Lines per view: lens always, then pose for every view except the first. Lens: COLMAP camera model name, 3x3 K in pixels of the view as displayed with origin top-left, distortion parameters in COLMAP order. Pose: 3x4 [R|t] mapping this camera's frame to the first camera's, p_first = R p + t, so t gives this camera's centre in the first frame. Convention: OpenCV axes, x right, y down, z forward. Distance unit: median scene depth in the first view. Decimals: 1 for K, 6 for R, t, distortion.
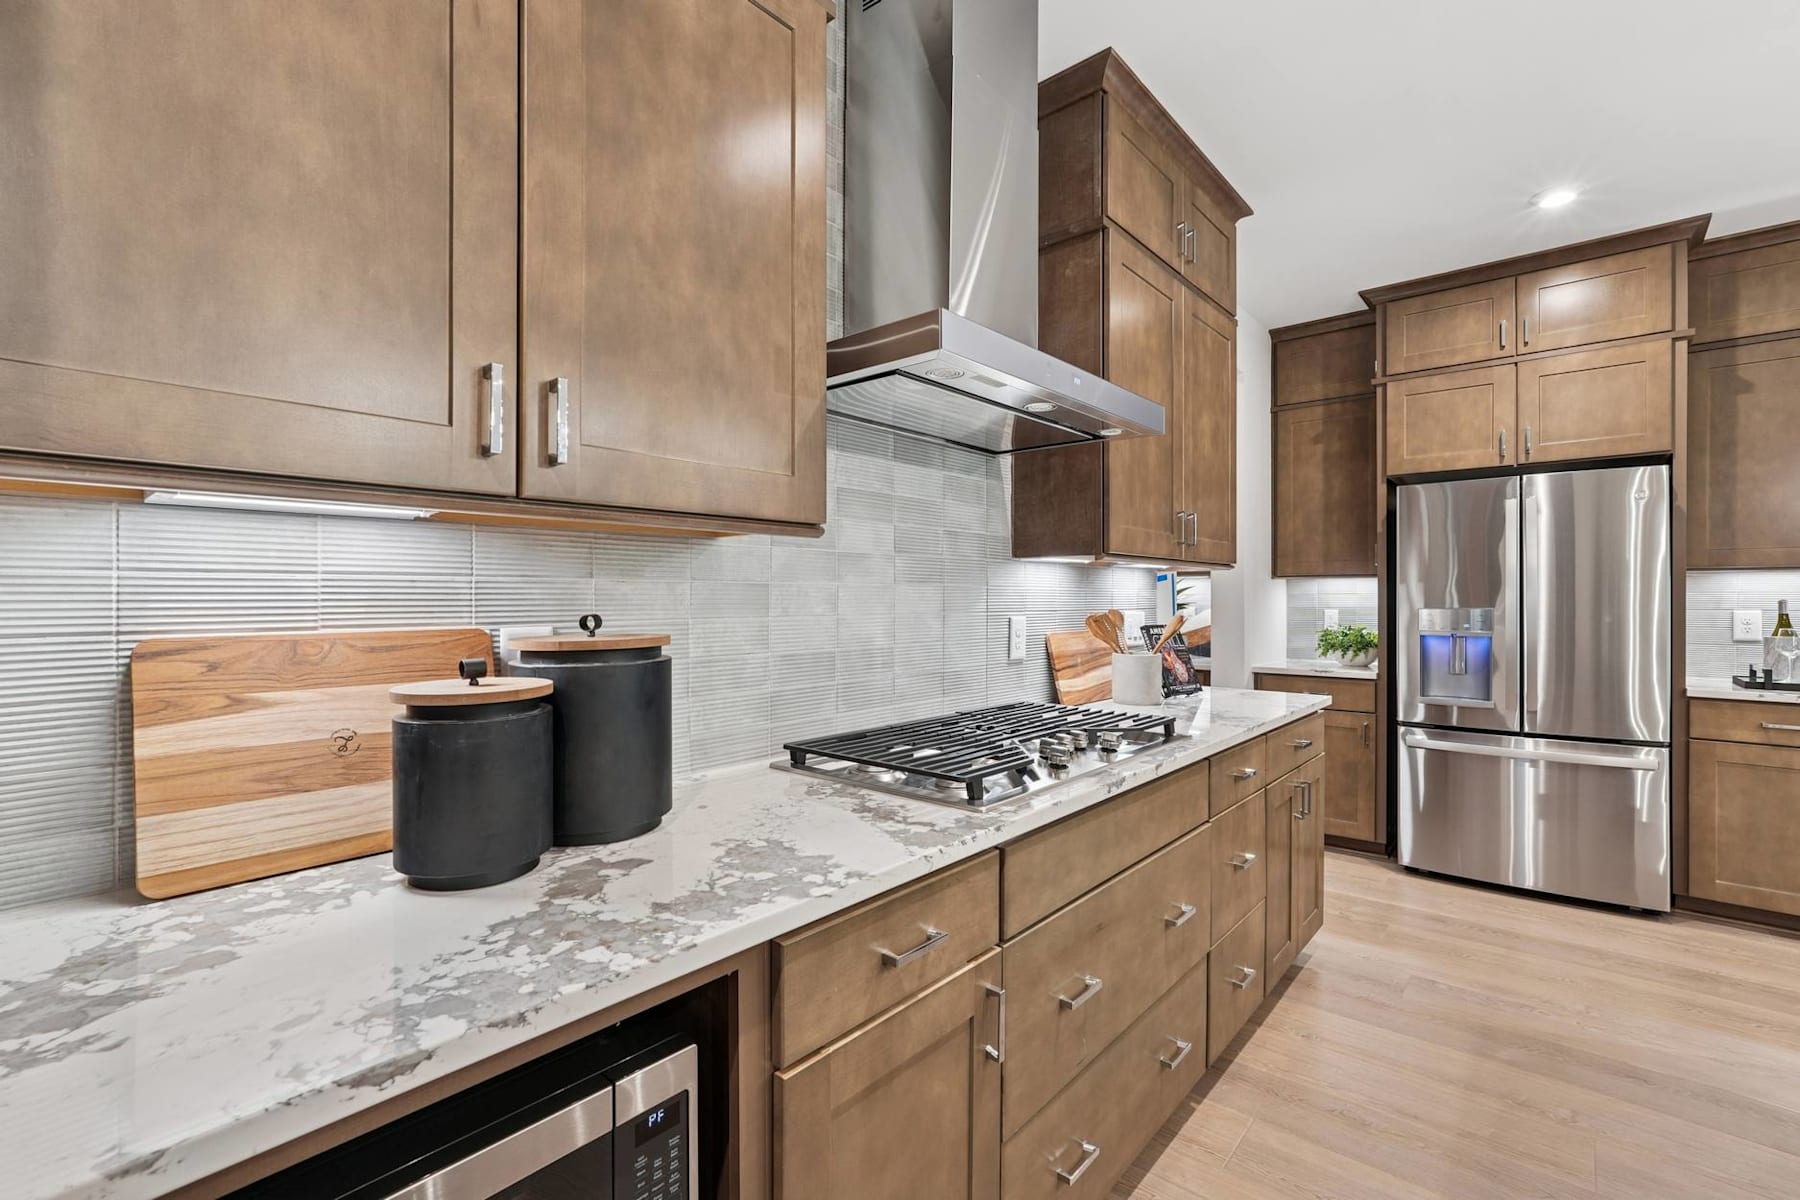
lens RADIAL K [[796.0, 0, 898.3], [0, 796.0, 597.0], [0, 0, 1]] dist [-0.005091, 0.000169]
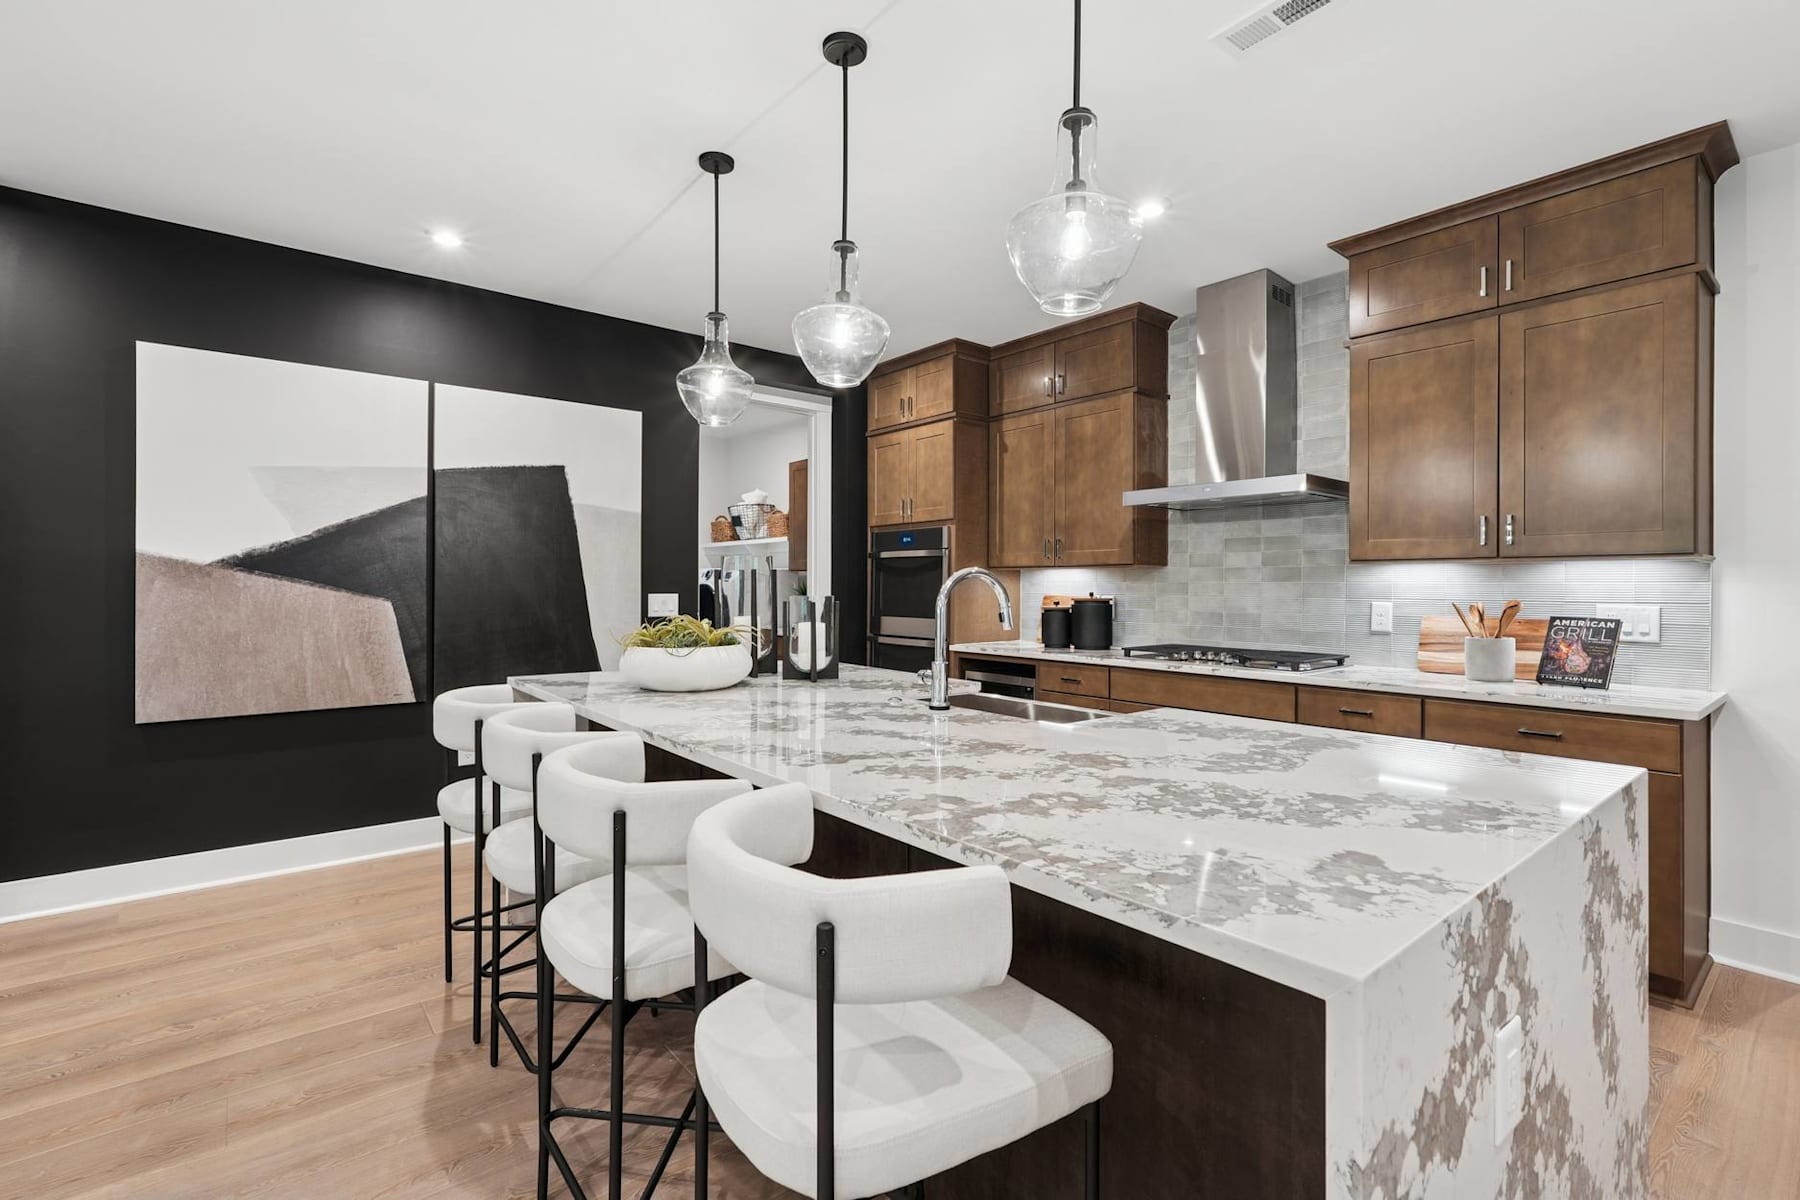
lens RADIAL K [[817.1, 0, 897.6], [0, 817.1, 586.1], [0, 0, 1]] dist [-0.000831, 0.000293]
pose [[-0.173776, 0.000388, -0.984785, 1.427712], [-0.004337, 0.999990, 0.001160, -0.002474], [0.984776, 0.004473, -0.173773, 0.305688]]
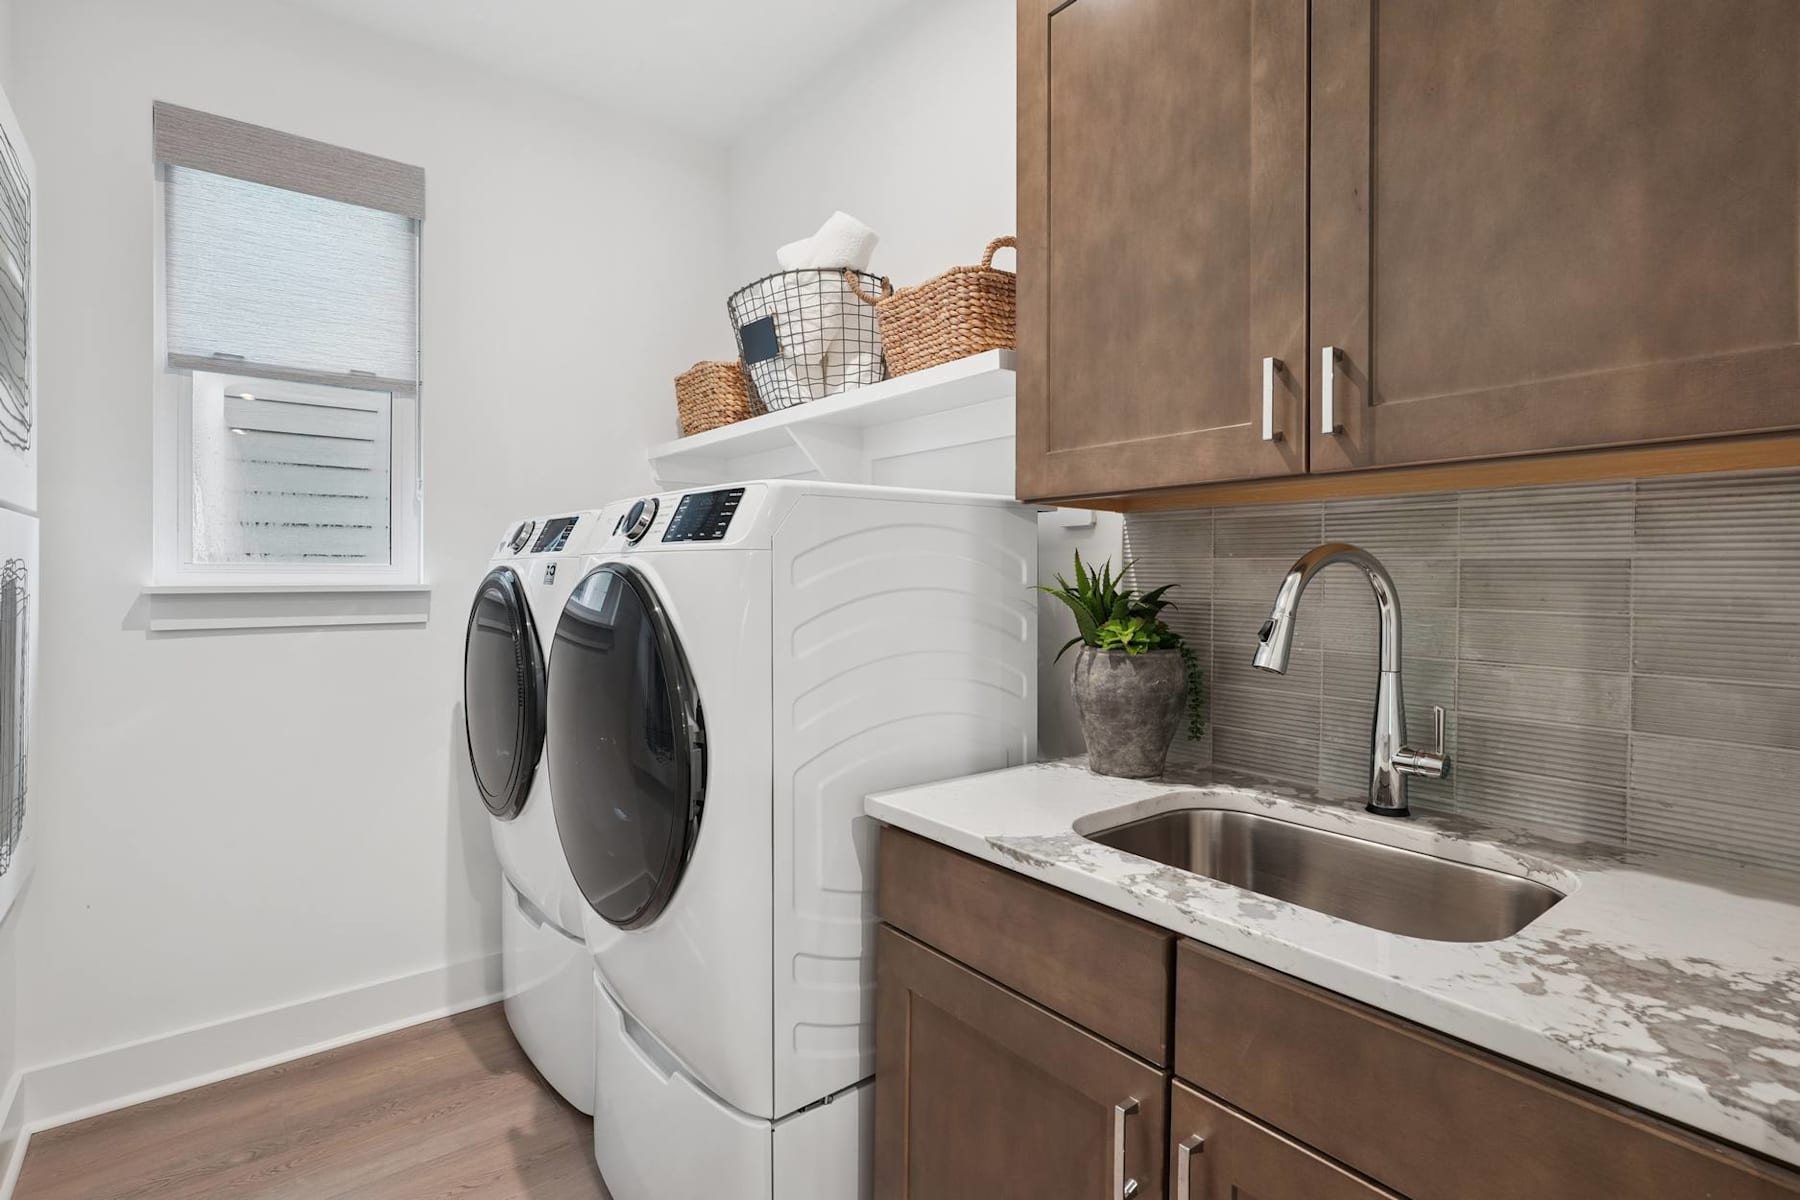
lens RADIAL K [[877.3, 0, 898.0], [0, 877.3, 577.4], [0, 0, 1]] dist [-0.002101, -0.000211]
pose [[-0.184487, 0.002554, -0.982832, -0.229754], [-0.004624, 0.999983, 0.003467, 0.002116], [0.982824, 0.005184, -0.184472, -0.357121]]
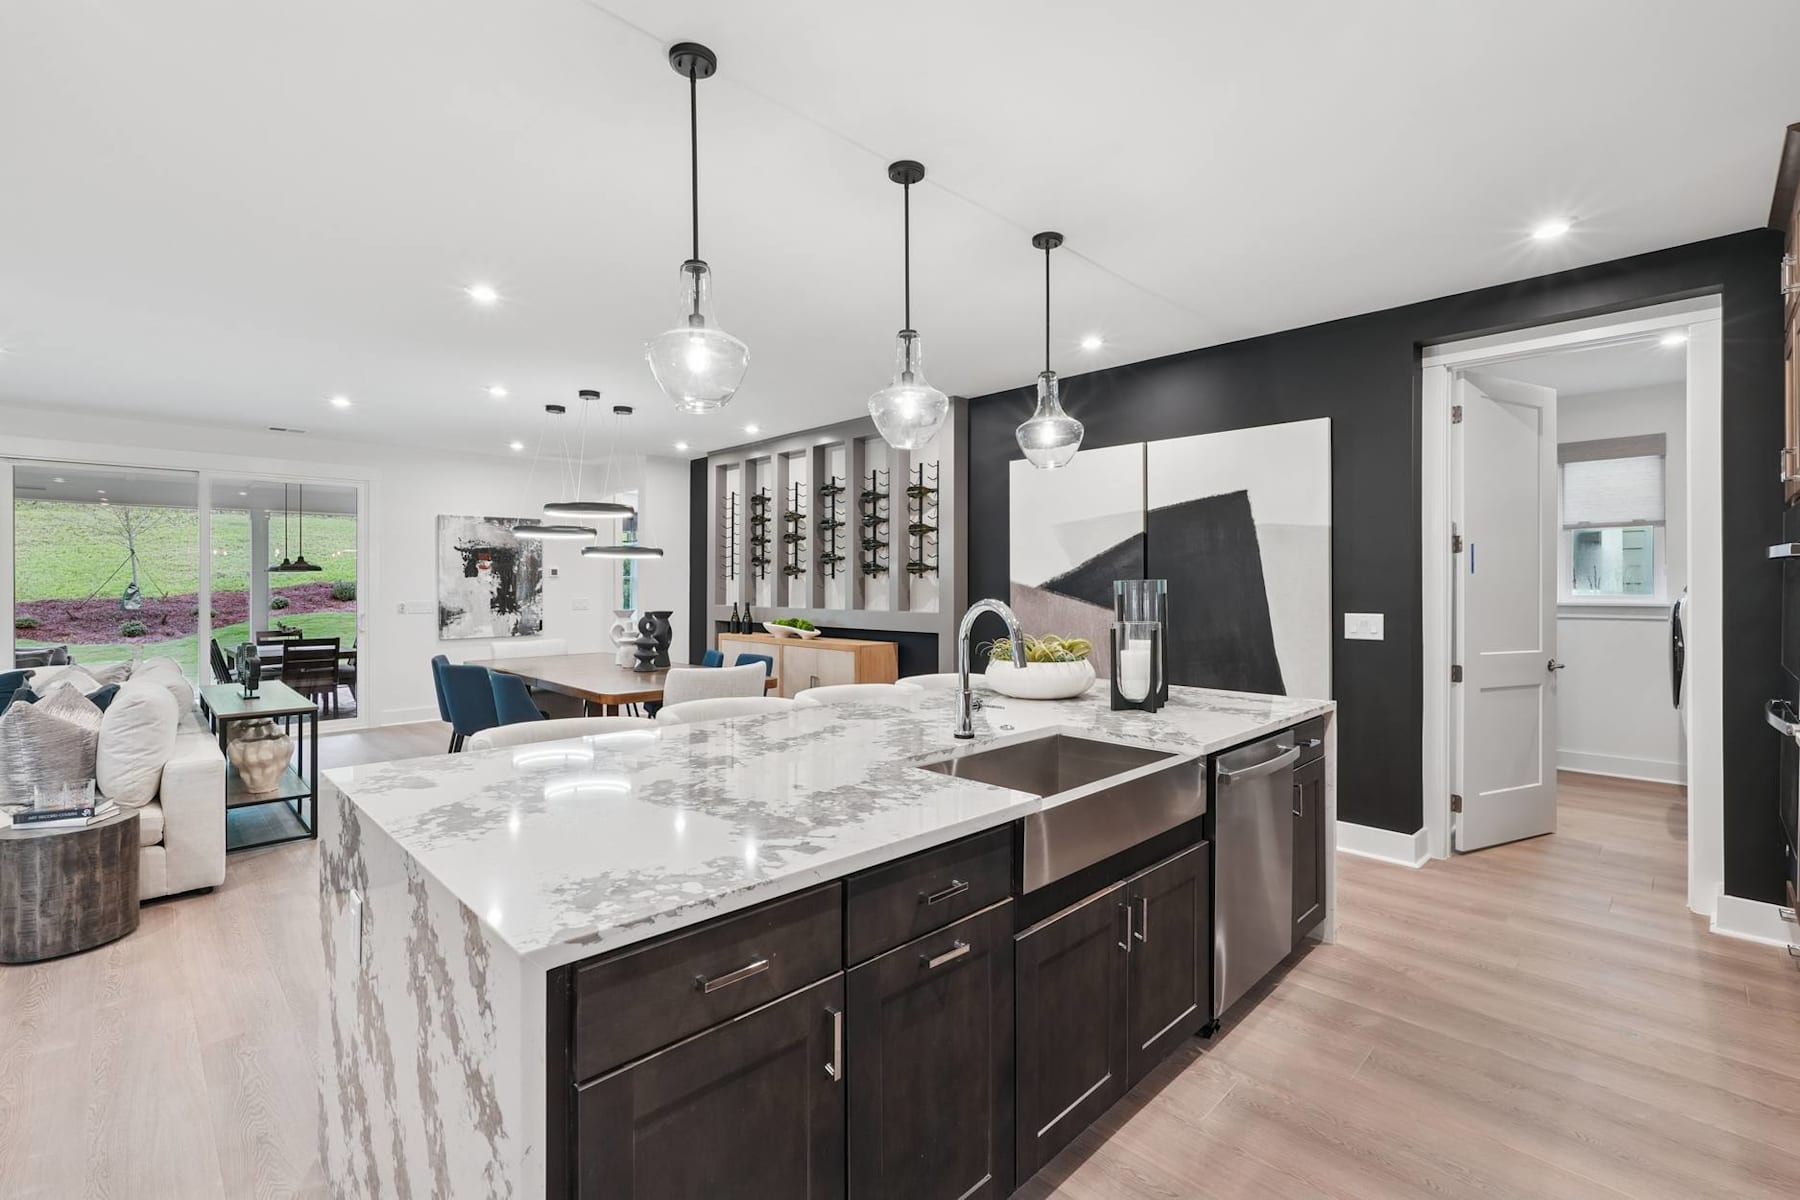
lens RADIAL K [[796.0, 0, 898.3], [0, 796.0, 597.0], [0, 0, 1]] dist [-0.005091, 0.000169]
pose [[-0.997279, 0.000706, 0.073711, 0.663647], [0.001702, 0.999908, 0.013445, -0.030828], [-0.073695, 0.013534, -0.997189, 0.998139]]
